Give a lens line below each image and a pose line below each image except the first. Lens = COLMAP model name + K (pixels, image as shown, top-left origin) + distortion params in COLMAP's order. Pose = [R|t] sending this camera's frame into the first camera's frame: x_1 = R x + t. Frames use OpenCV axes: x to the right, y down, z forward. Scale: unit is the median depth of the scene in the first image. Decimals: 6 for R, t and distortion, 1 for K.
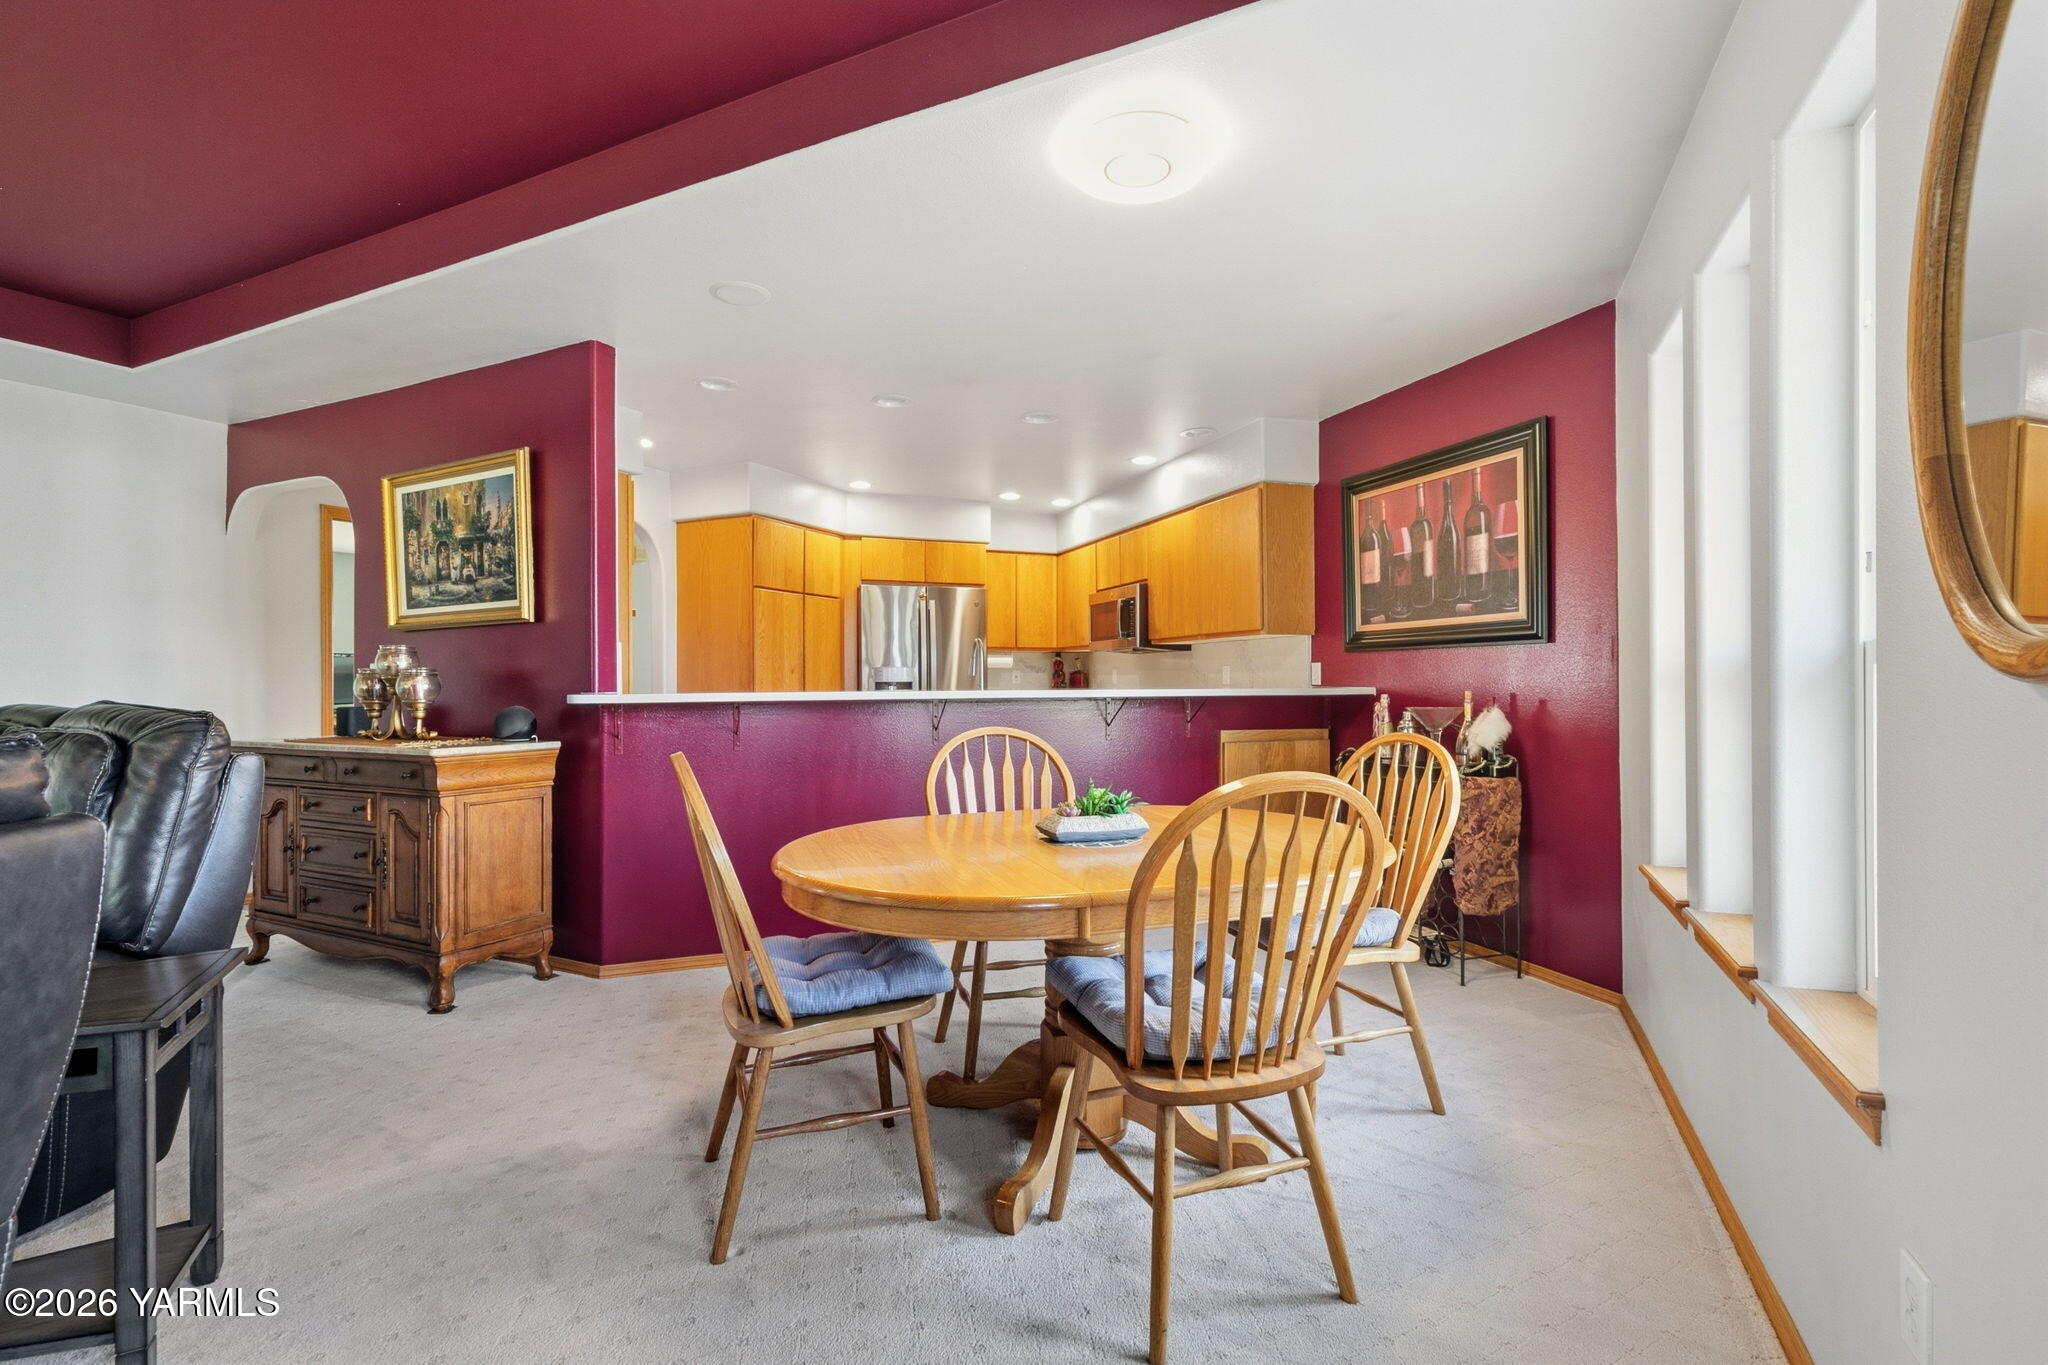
lens RADIAL K [[921.4, 0, 1031.5], [0, 921.4, 682.2], [0, 0, 1]] dist [0.000303, -0.000475]
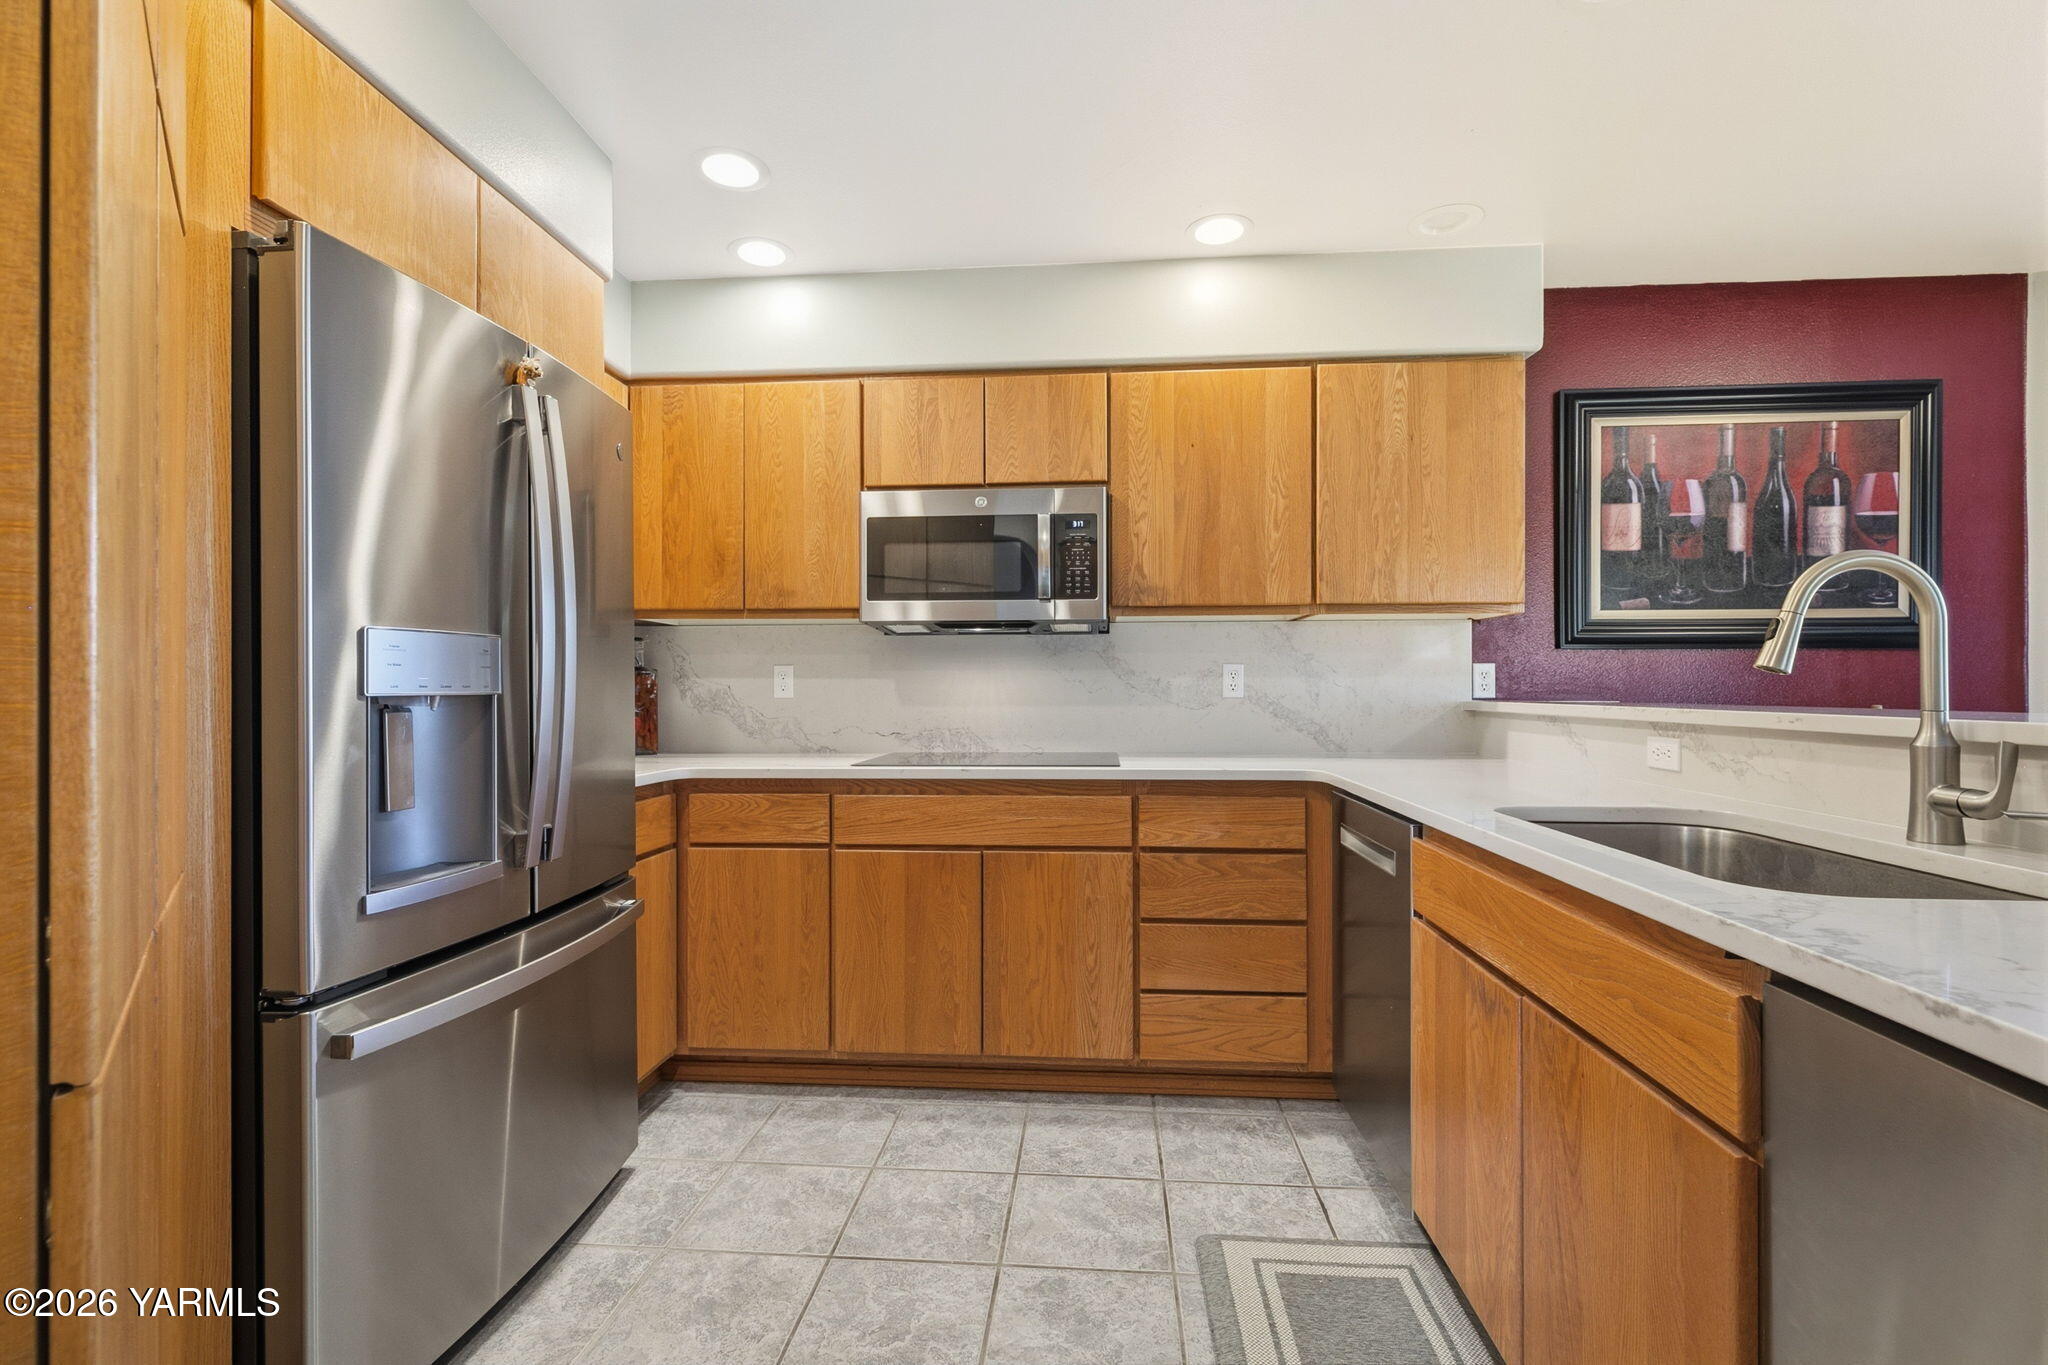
lens RADIAL K [[921.4, 0, 1020.7], [0, 921.4, 685.5], [0, 0, 1]] dist [0.000303, -0.000475]
pose [[0.418323, 0.007760, 0.908265, -0.451524], [0.000325, 0.999962, -0.008693, -0.000440], [-0.908298, 0.003932, 0.418304, 1.129996]]
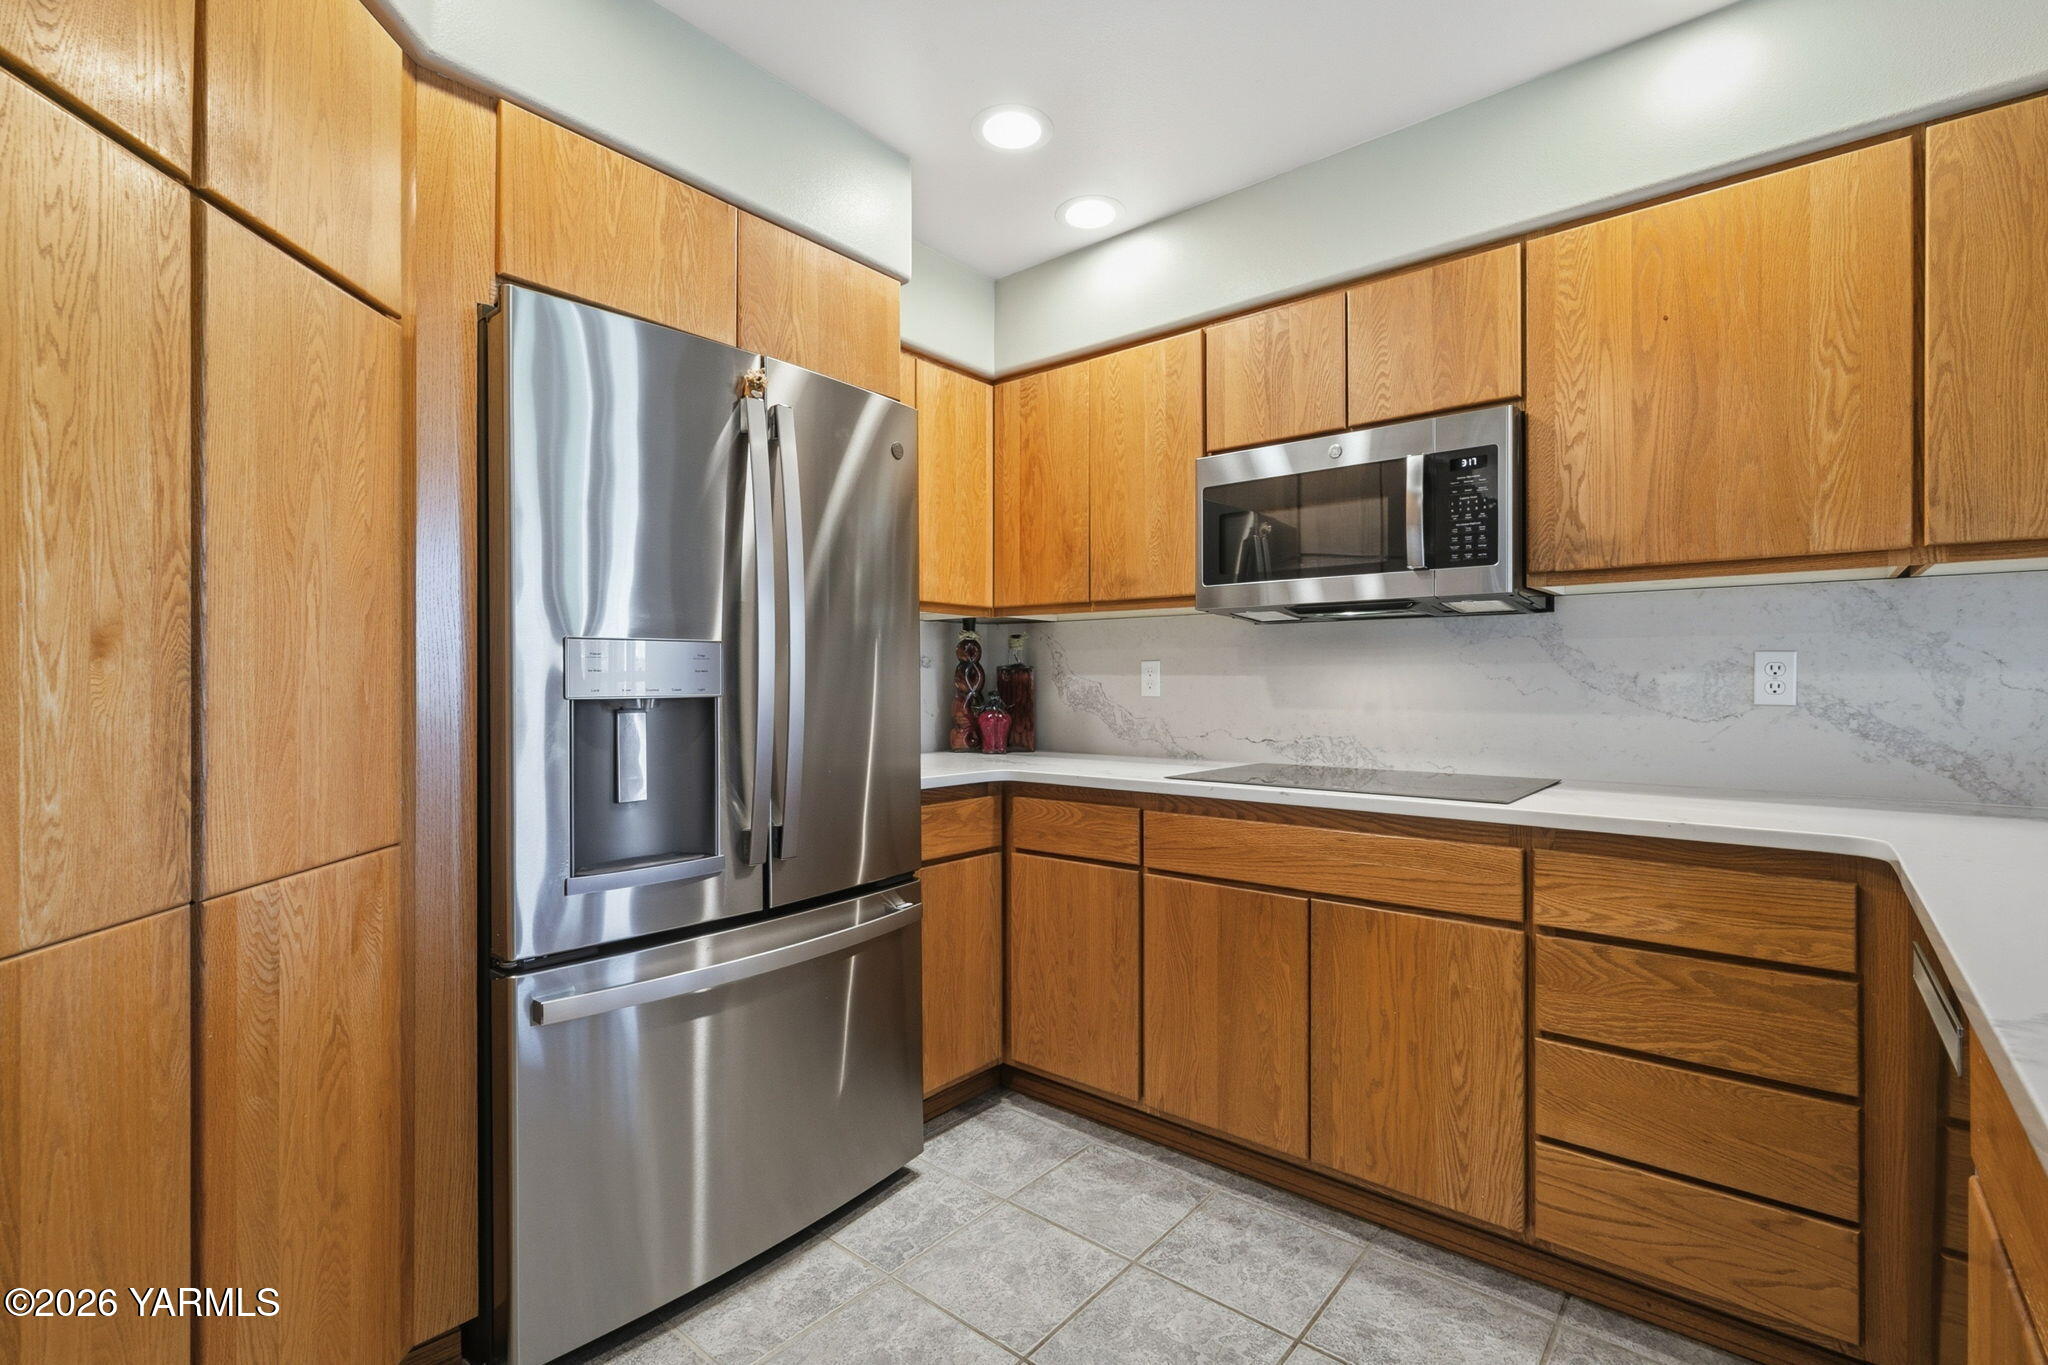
lens RADIAL K [[921.4, 0, 1027.4], [0, 921.4, 679.3], [0, 0, 1]] dist [0.000303, -0.000475]
pose [[0.864276, 0.005003, 0.502993, -0.276860], [-0.003508, 0.999986, -0.003920, -0.006735], [-0.503005, 0.001623, 0.864282, 1.072468]]
